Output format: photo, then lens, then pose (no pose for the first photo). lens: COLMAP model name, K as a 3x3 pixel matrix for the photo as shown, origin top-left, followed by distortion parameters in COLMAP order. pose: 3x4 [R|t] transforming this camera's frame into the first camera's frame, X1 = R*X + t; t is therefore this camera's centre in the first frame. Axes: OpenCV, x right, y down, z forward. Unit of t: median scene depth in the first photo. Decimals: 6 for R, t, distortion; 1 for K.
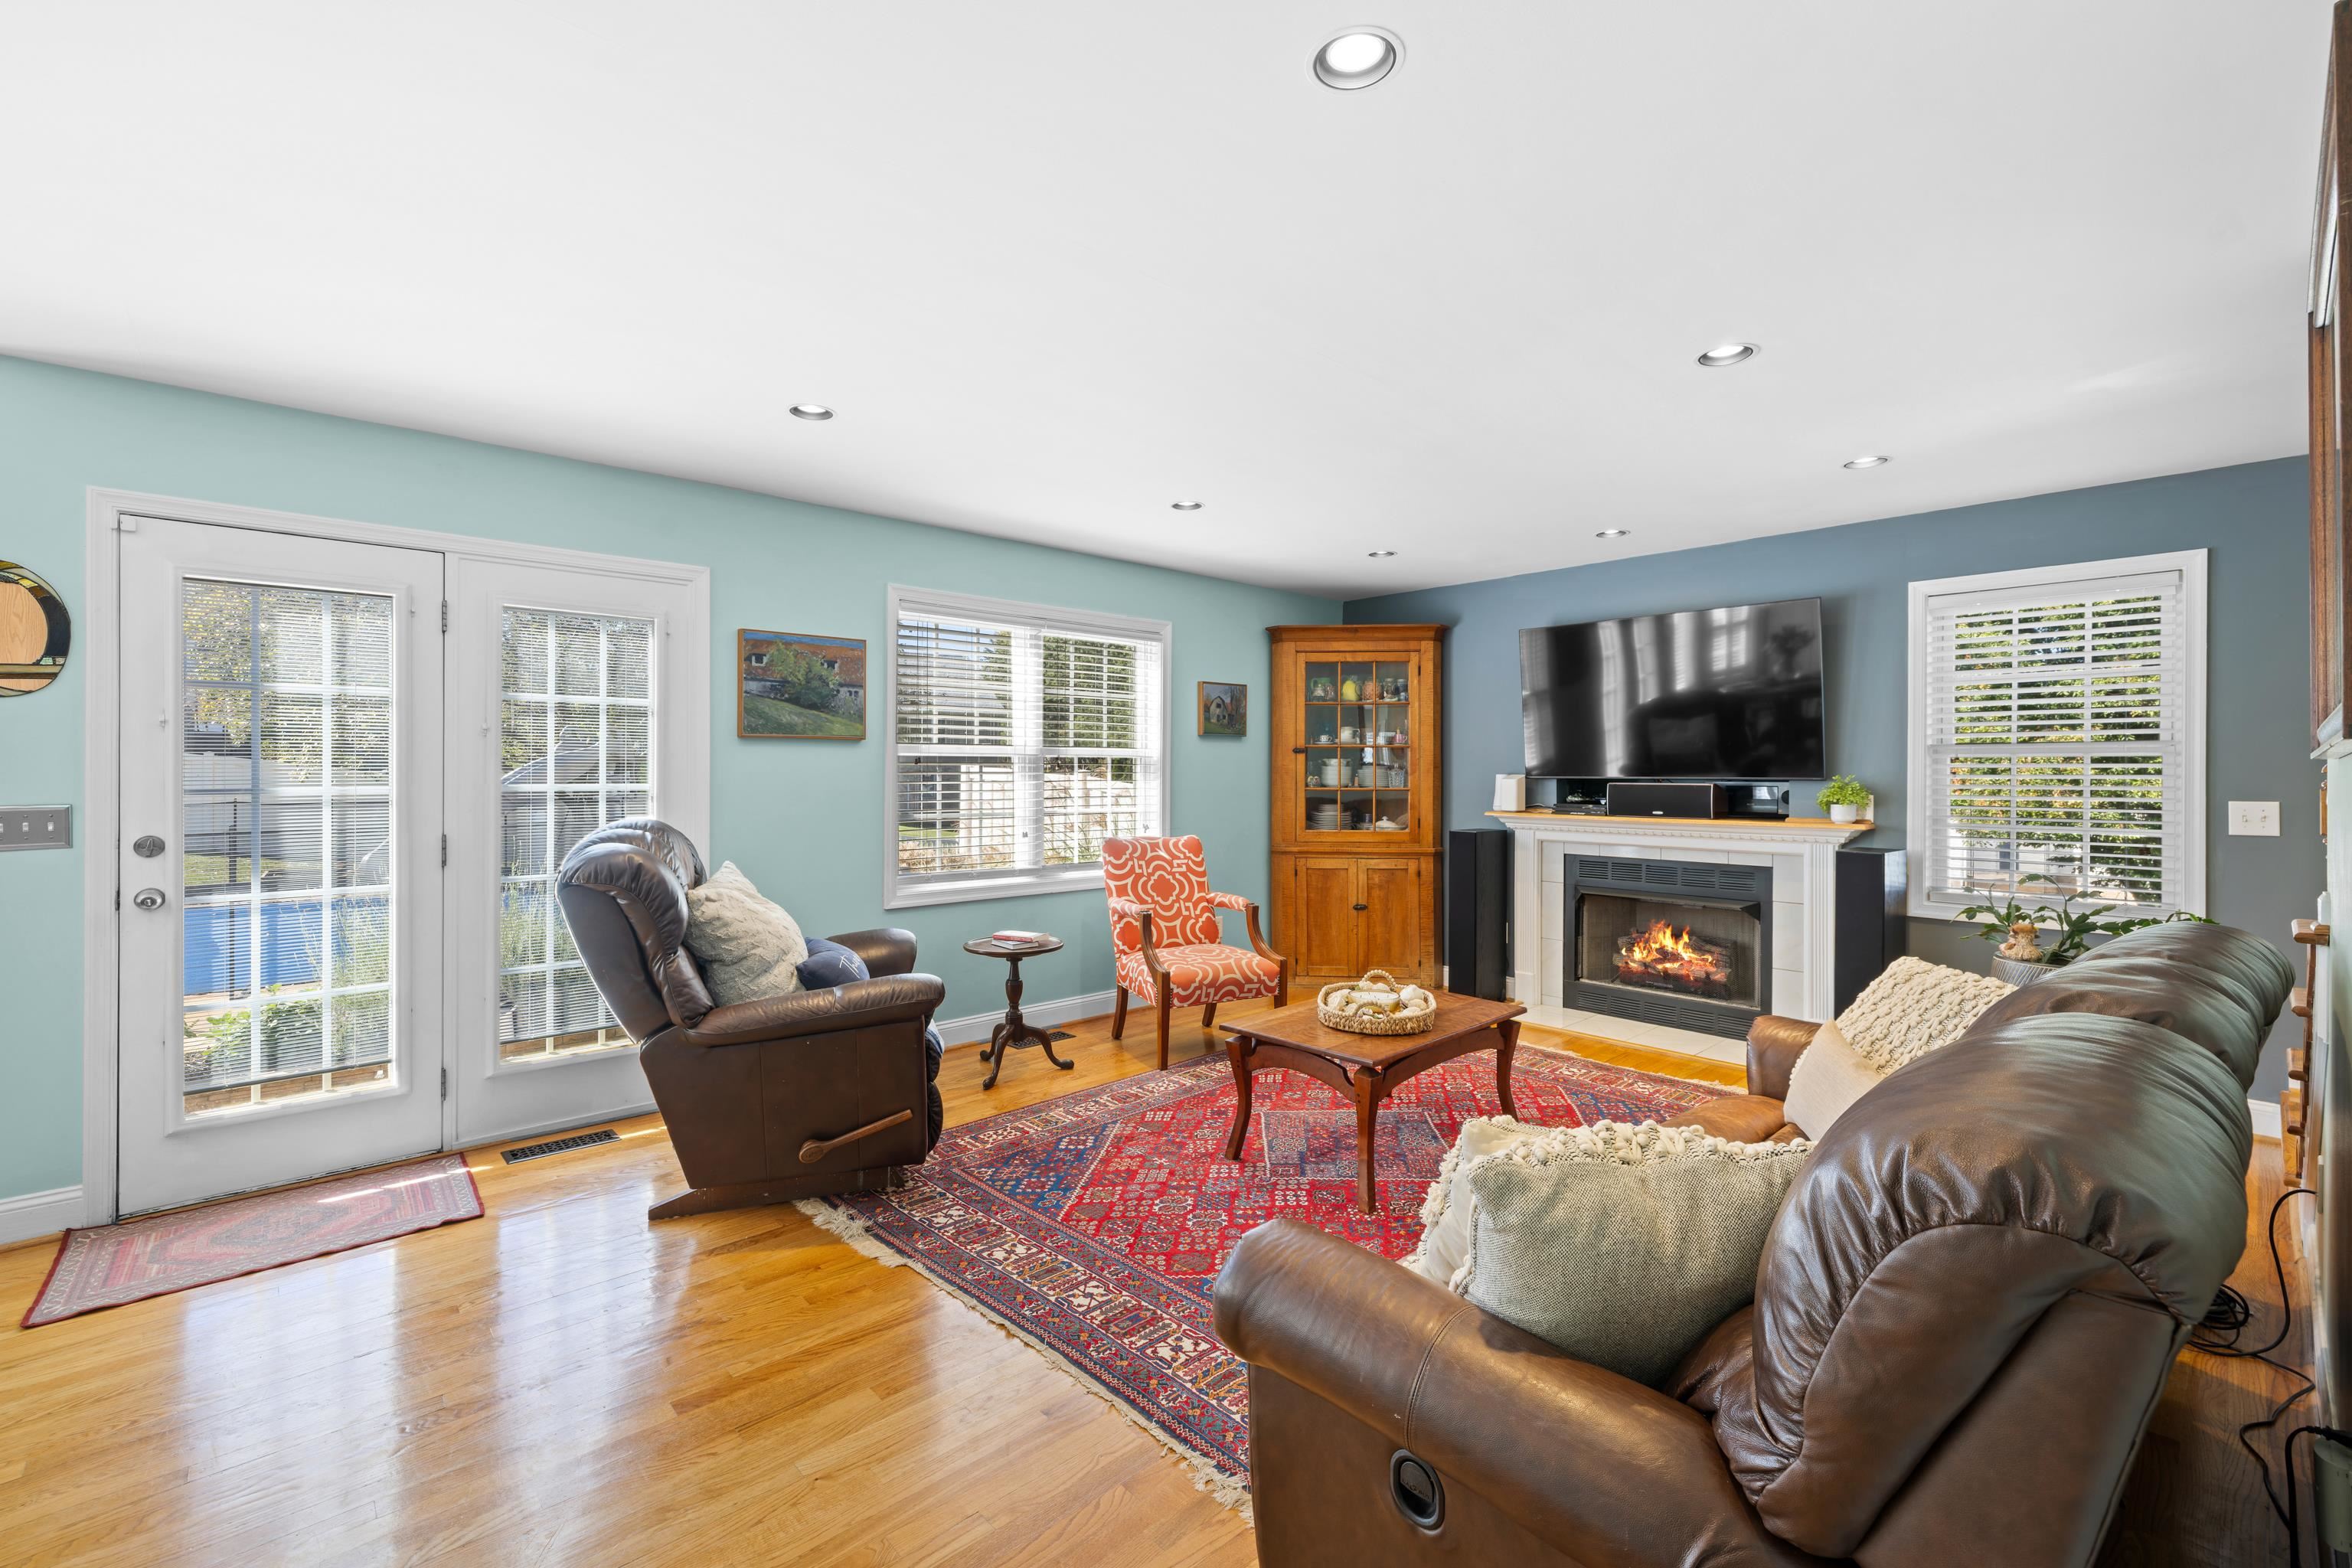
lens RADIAL K [[999.8, 0, 1170.9], [0, 999.8, 773.5], [0, 0, 1]] dist [0.002227, -0.001652]
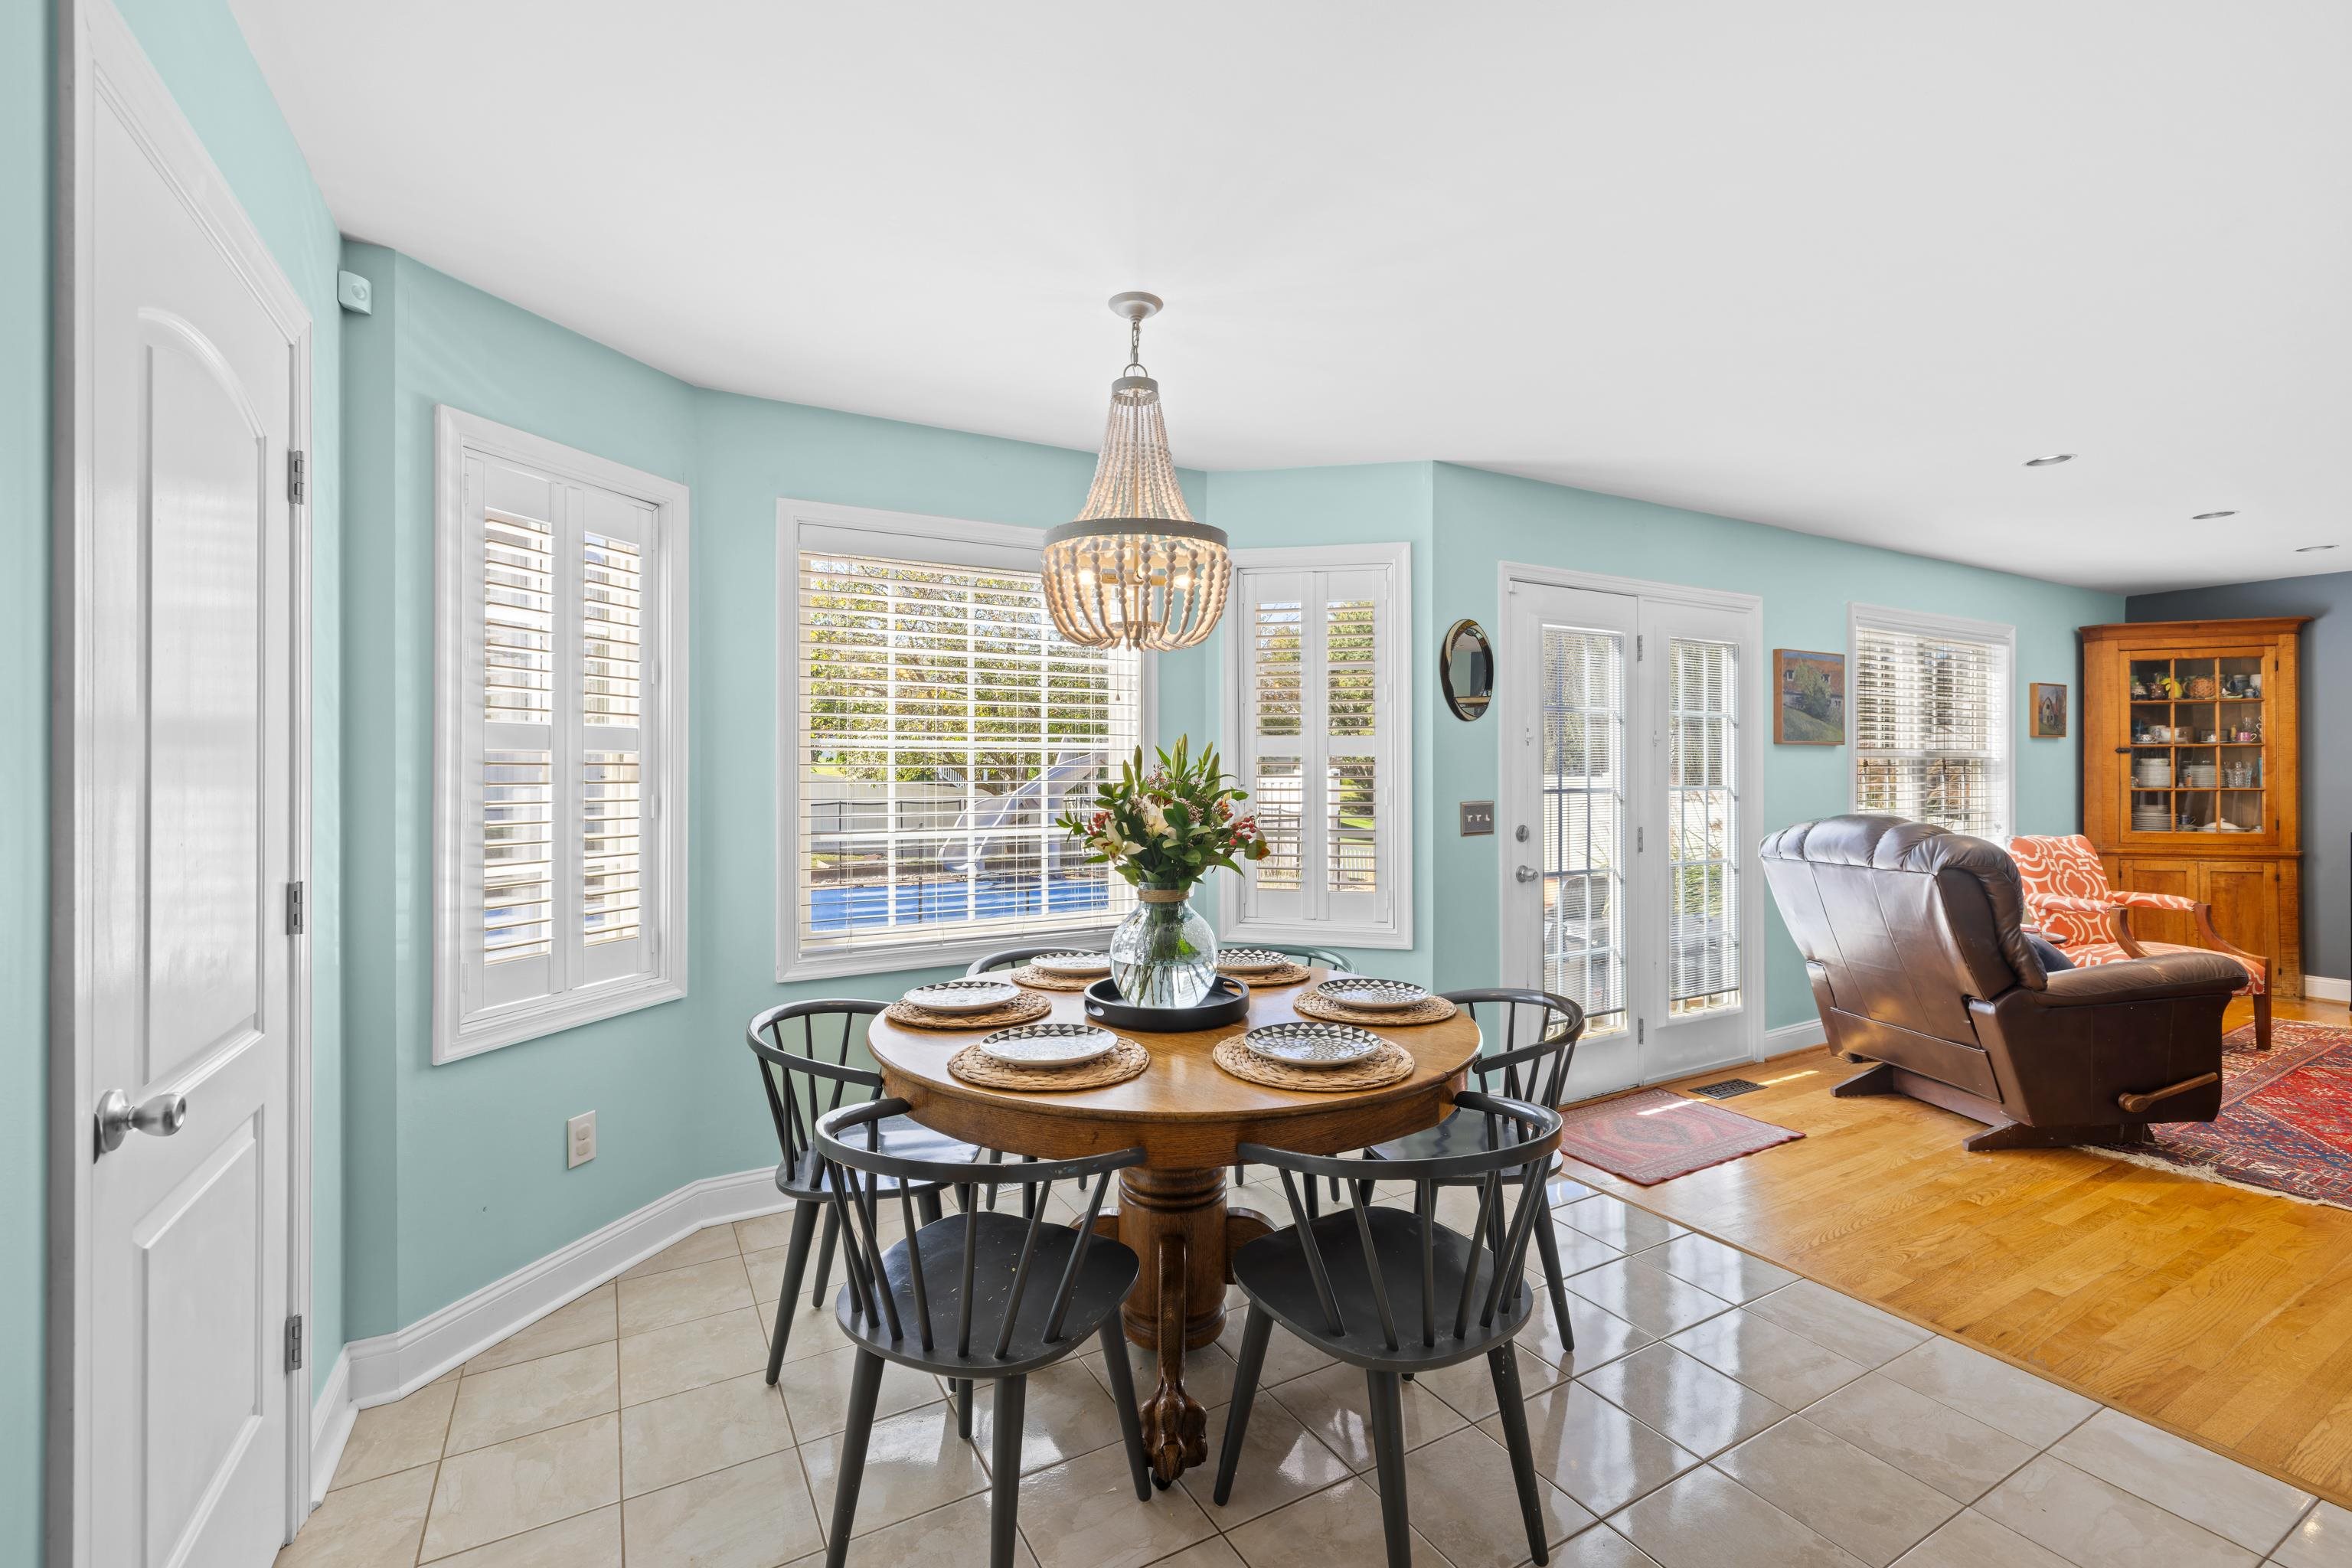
lens RADIAL K [[999.8, 0, 1151.9], [0, 999.8, 775.9], [0, 0, 1]] dist [0.002227, -0.001652]
pose [[0.971686, -0.004455, -0.236234, -0.660566], [0.004563, 0.999990, -0.000090, -0.002244], [0.236232, -0.000991, 0.971696, -0.215129]]
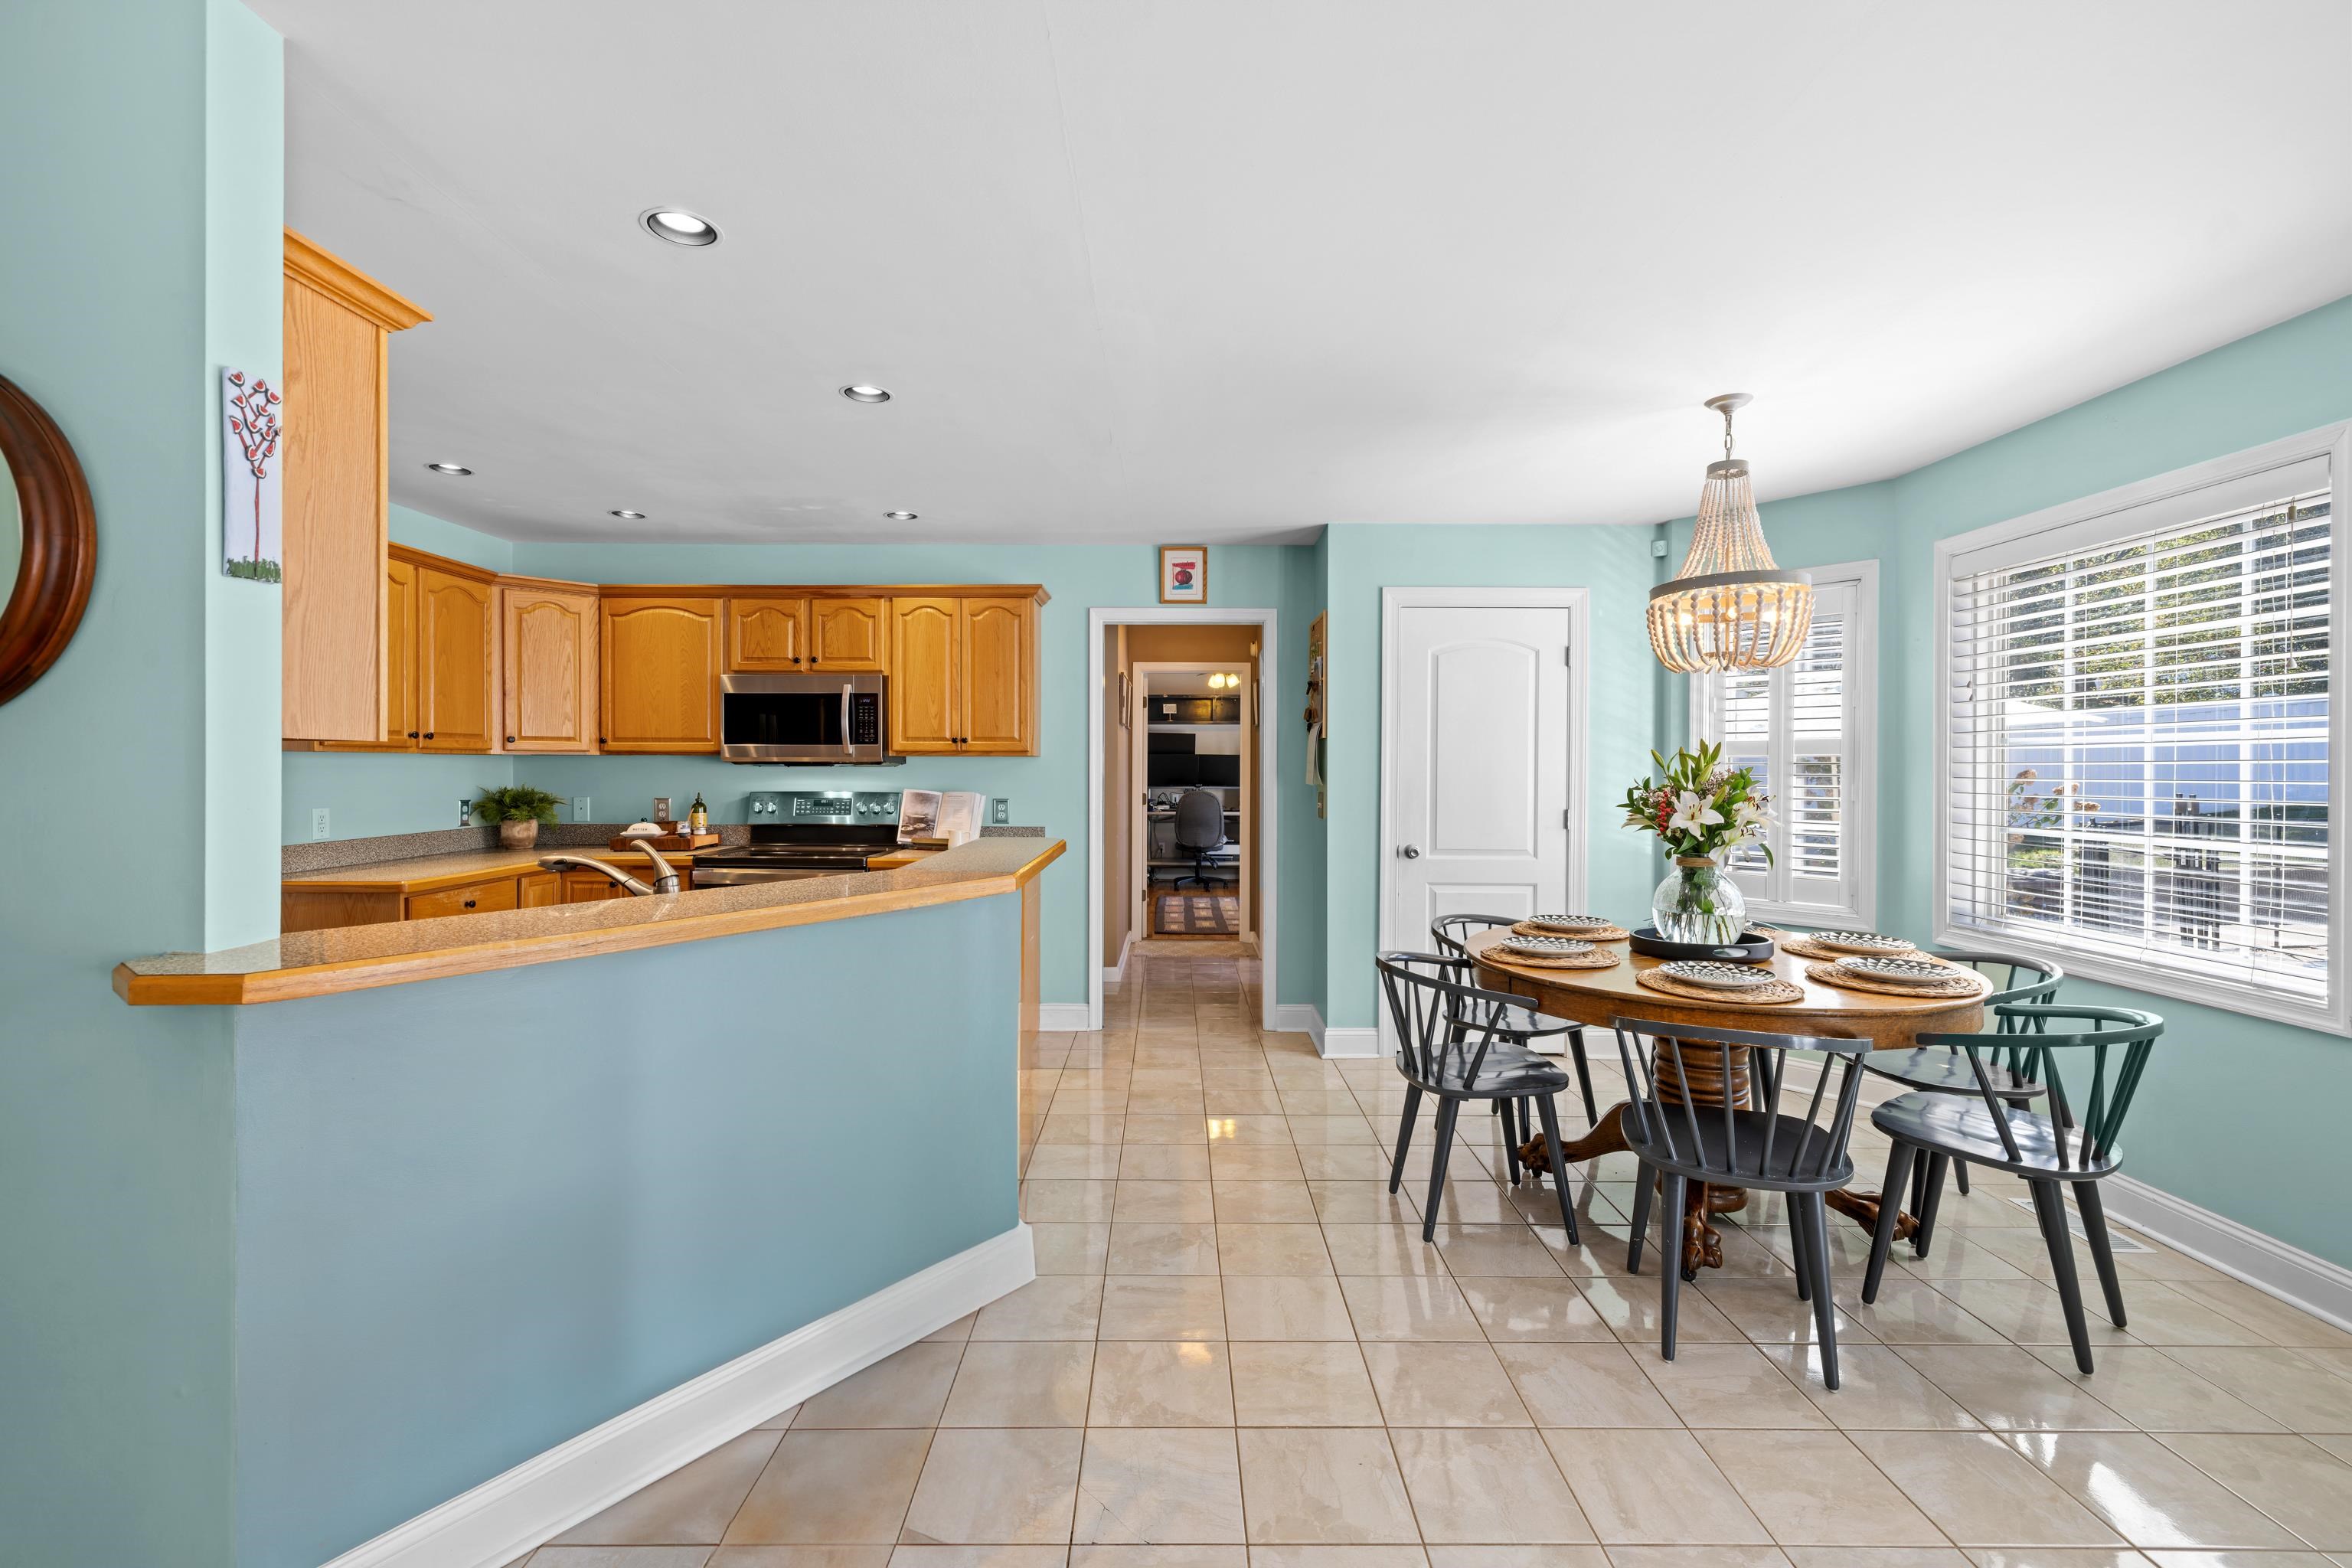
lens RADIAL K [[999.8, 0, 1175.0], [0, 999.8, 782.0], [0, 0, 1]] dist [0.002227, -0.001652]
pose [[-0.671063, 0.003433, -0.741393, -0.127024], [-0.007068, 0.999914, 0.011028, -0.000603], [0.741367, 0.012640, -0.670981, 0.380011]]
